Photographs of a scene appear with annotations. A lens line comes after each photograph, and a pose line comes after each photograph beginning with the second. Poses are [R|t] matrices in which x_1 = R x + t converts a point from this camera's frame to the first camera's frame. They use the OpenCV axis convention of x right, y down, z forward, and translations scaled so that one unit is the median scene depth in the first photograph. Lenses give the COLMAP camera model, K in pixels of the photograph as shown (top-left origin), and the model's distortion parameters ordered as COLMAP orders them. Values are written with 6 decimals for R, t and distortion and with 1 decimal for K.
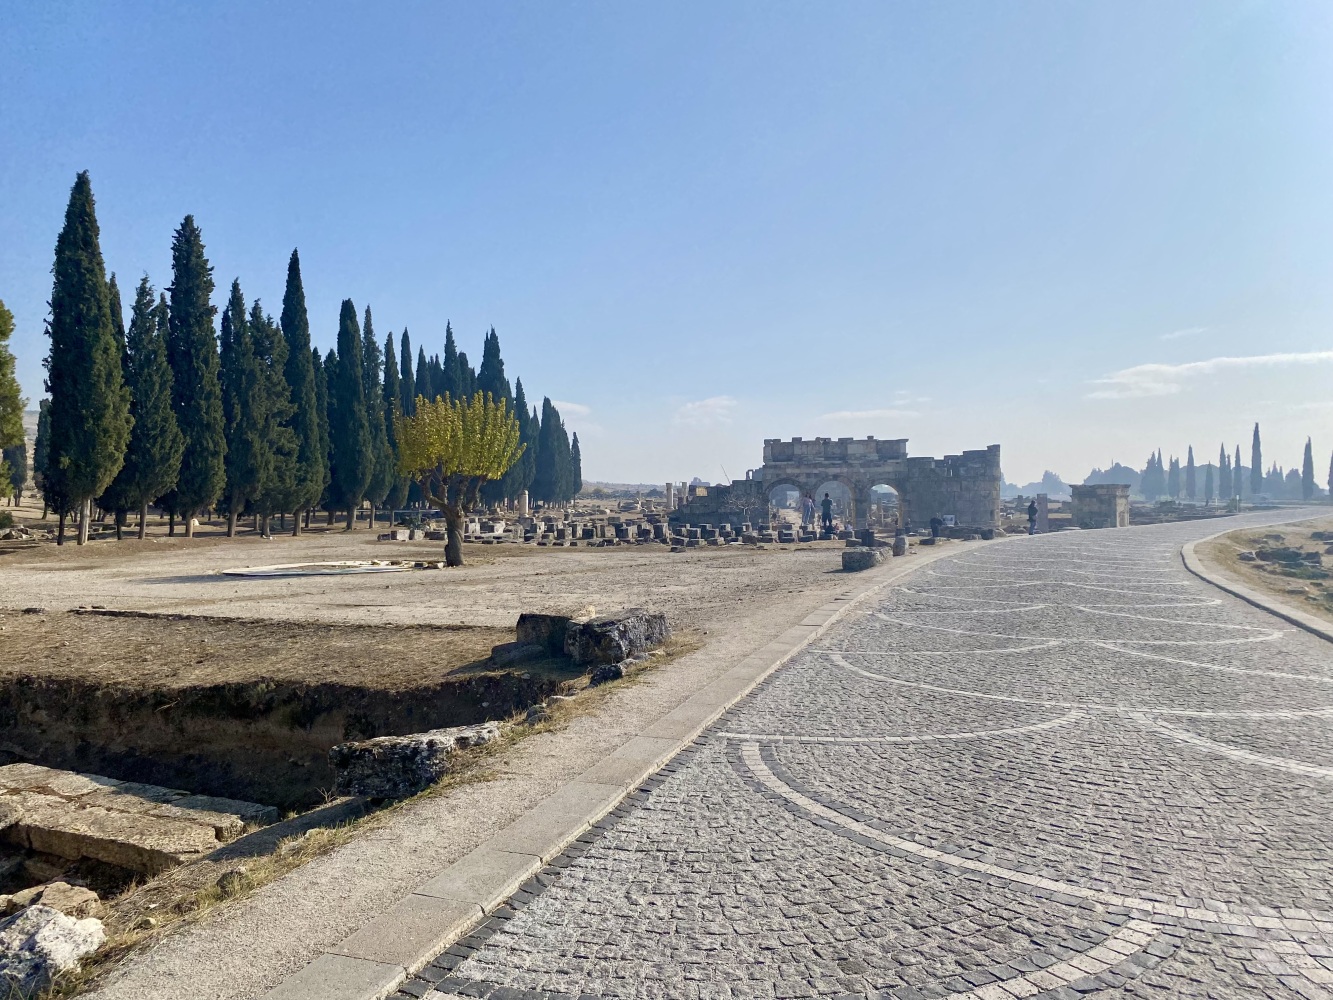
lens RADIAL K [[888.5, 0, 666.5], [0, 888.5, 500.0], [0, 0, 1]] dist [0.001315, -0.003453]
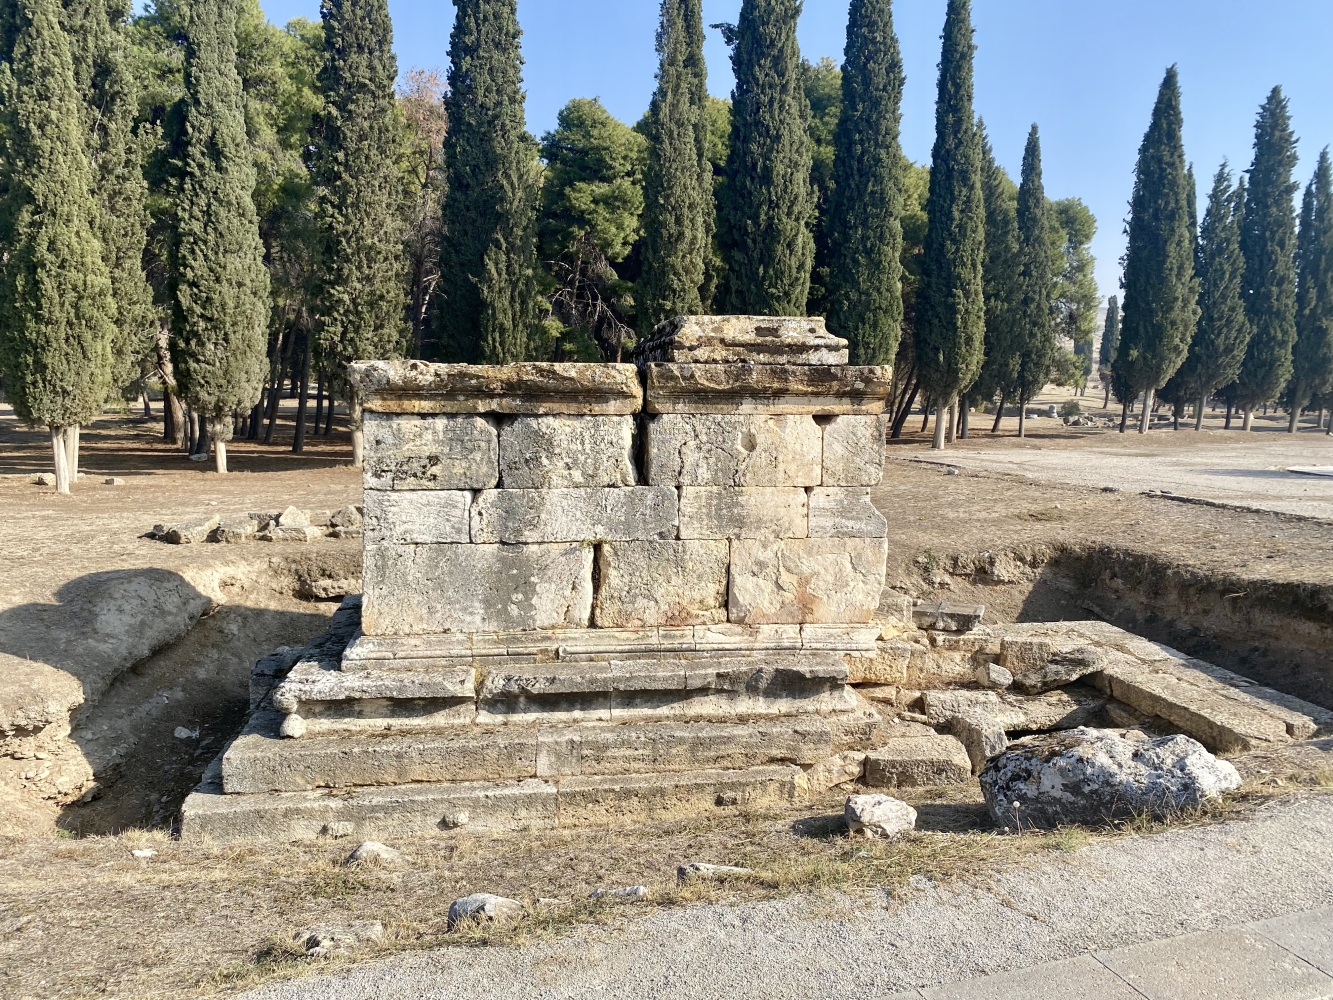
lens RADIAL K [[986.9, 0, 666.5], [0, 986.9, 500.0], [0, 0, 1]] dist [0.006119, -0.000964]
pose [[0.622159, 0.097241, -0.776828, -0.089711], [-0.021715, 0.994018, 0.107036, 0.015876], [0.782589, -0.049725, 0.620549, -0.180106]]
